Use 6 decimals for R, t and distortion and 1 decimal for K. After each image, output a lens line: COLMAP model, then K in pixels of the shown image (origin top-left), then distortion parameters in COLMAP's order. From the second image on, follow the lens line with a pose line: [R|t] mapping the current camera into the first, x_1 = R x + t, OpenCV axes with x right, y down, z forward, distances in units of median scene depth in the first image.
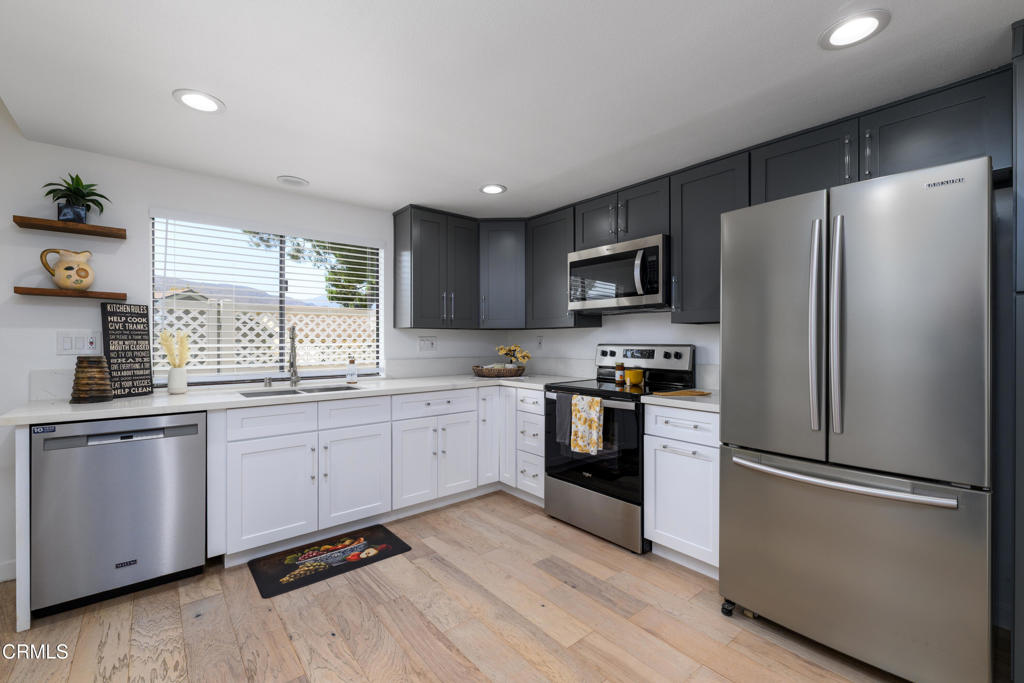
lens RADIAL K [[431.5, 0, 515.4], [0, 431.5, 340.1], [0, 0, 1]] dist [0.002473, 0.001399]
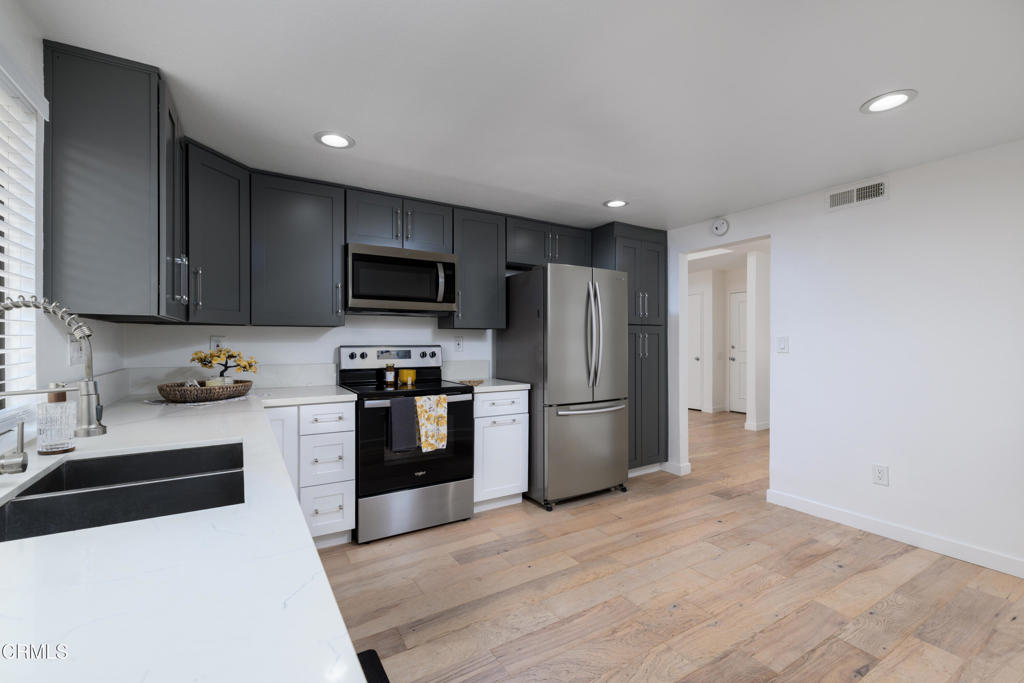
lens RADIAL K [[431.5, 0, 513.9], [0, 431.5, 342.7], [0, 0, 1]] dist [0.002473, 0.001399]
pose [[0.162619, -0.001908, 0.986687, -0.844811], [-0.001532, 0.999996, 0.002186, 0.000056], [-0.986688, -0.001867, 0.162616, 0.650237]]
